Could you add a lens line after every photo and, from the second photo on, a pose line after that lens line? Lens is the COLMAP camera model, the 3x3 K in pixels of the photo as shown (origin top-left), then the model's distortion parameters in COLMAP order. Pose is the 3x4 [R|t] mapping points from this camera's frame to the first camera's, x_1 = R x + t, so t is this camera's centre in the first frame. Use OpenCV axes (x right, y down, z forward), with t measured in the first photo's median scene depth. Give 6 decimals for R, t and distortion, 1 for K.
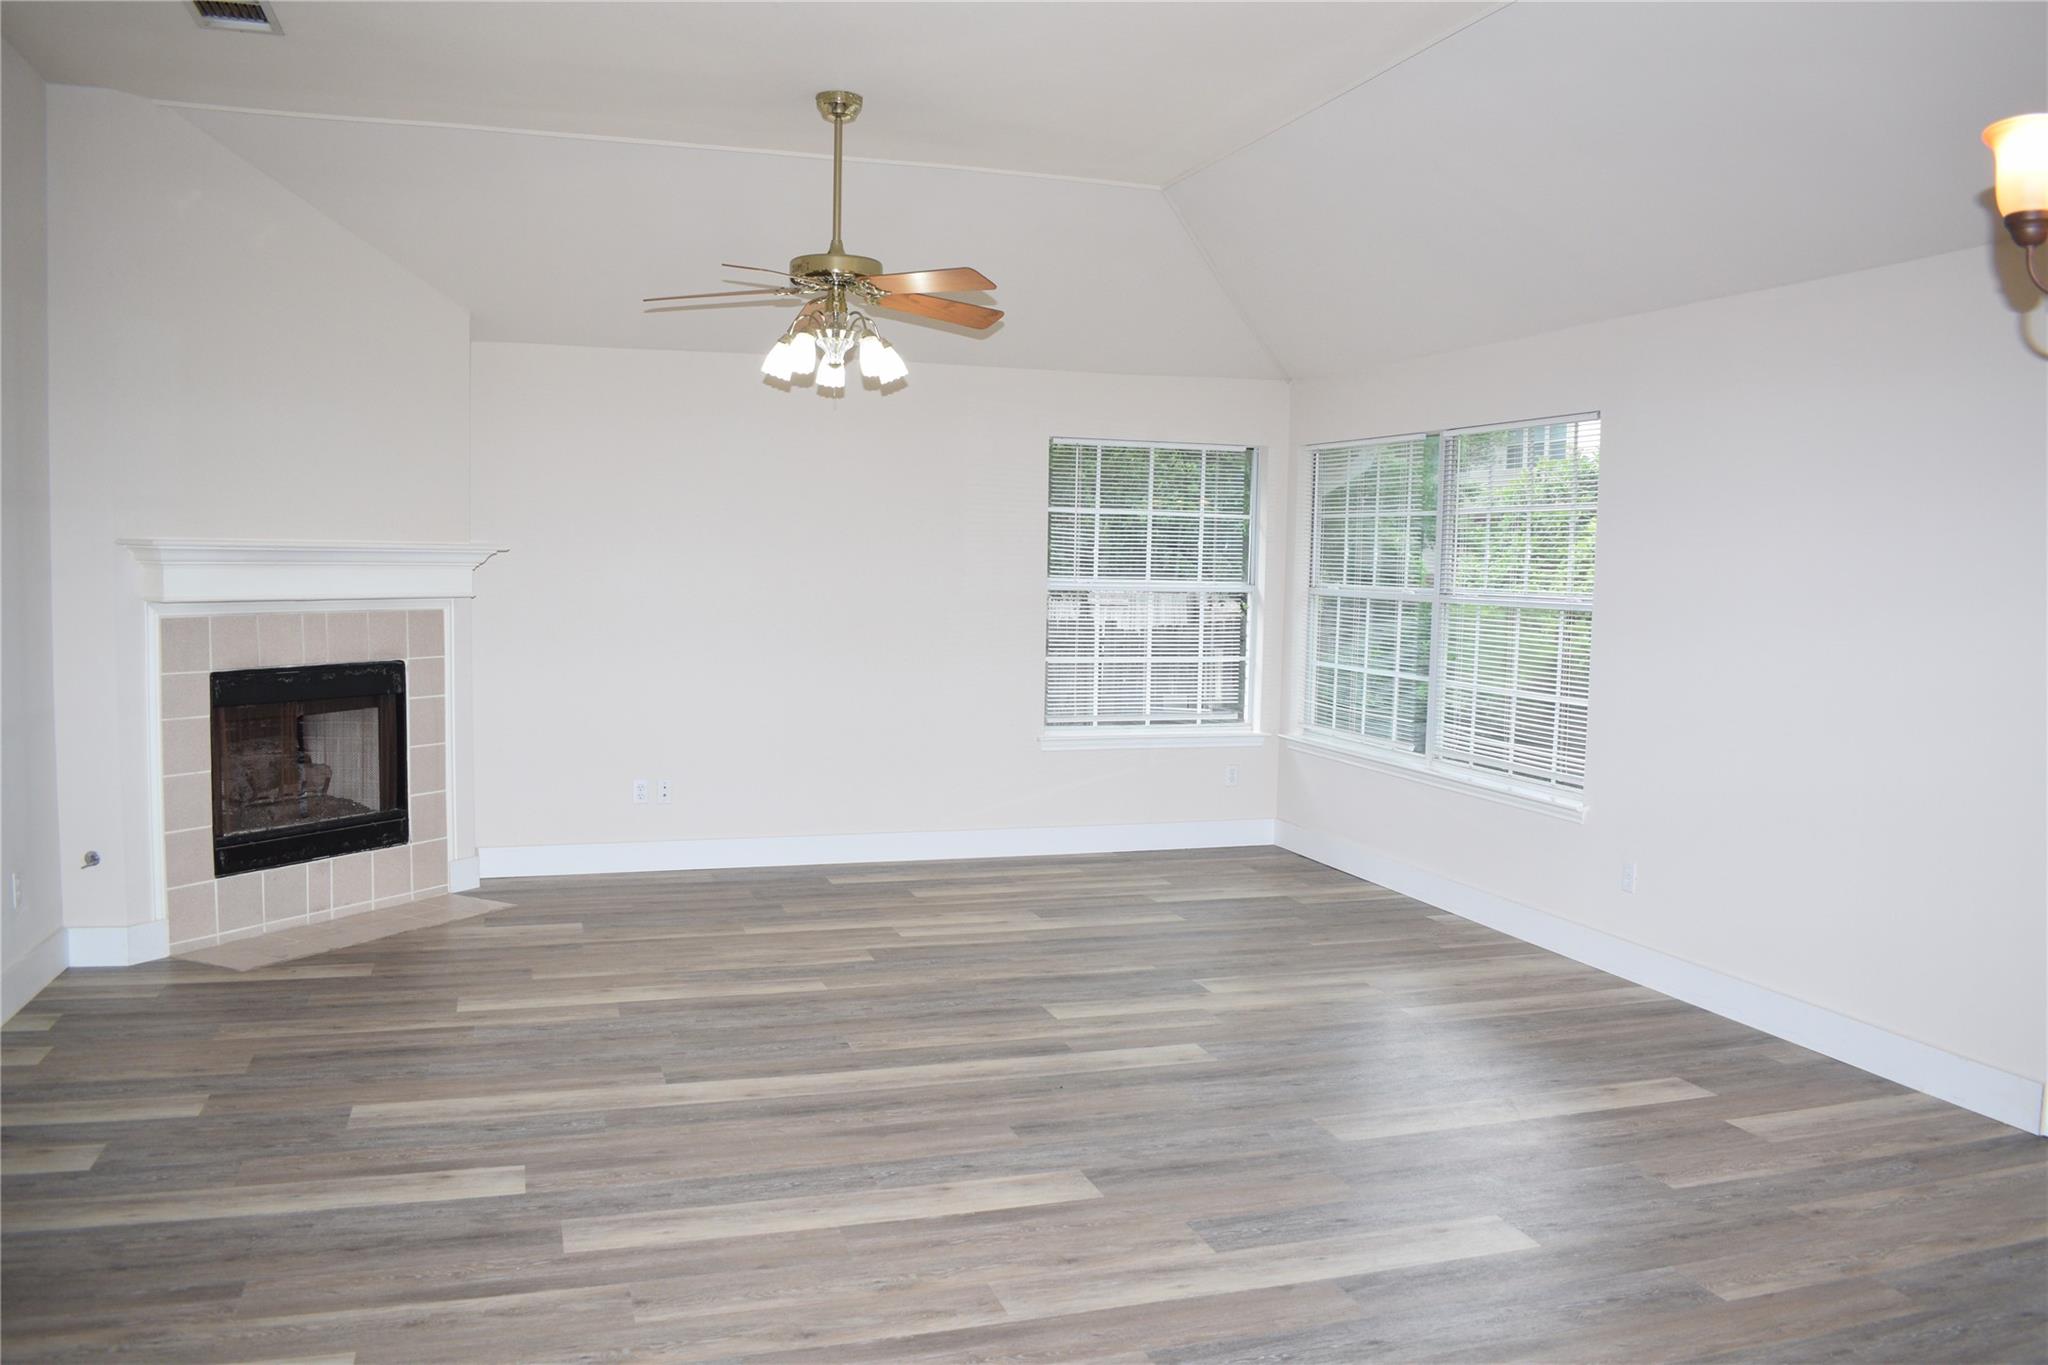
lens RADIAL K [[1613.8, 0, 1039.8], [0, 1613.8, 676.1], [0, 0, 1]] dist [-0.088589, 0.007147]
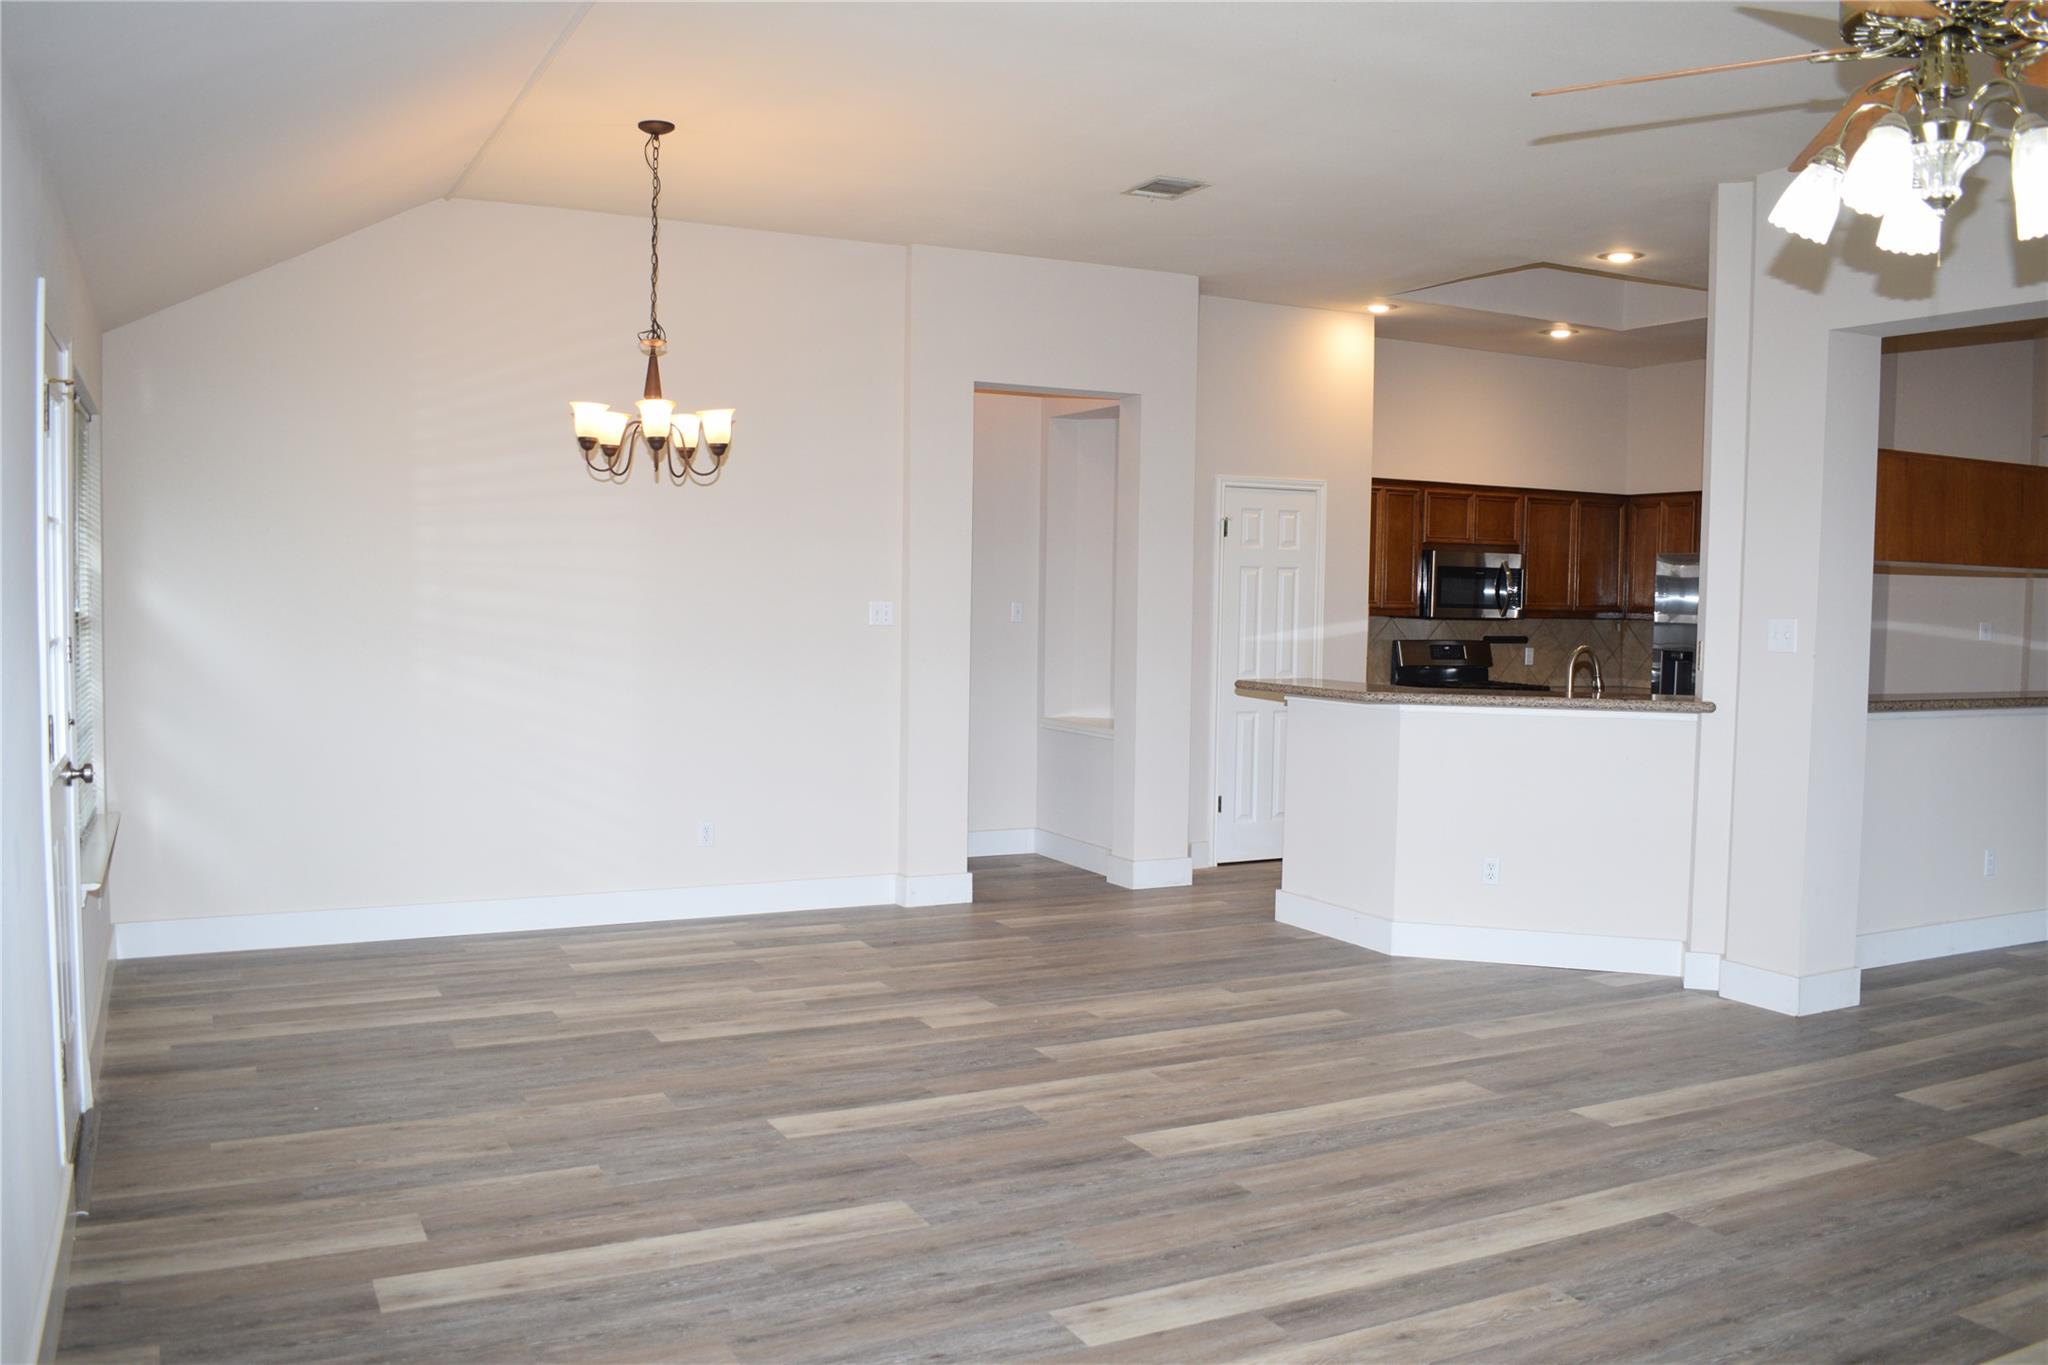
lens RADIAL K [[1667.7, 0, 1032.8], [0, 1667.7, 682.7], [0, 0, 1]] dist [-0.092845, 0.015052]
pose [[-0.986839, -0.027631, -0.159325, 0.222533], [-0.047300, 0.991523, 0.121017, -0.105478], [0.154631, 0.126961, -0.979781, 1.548428]]
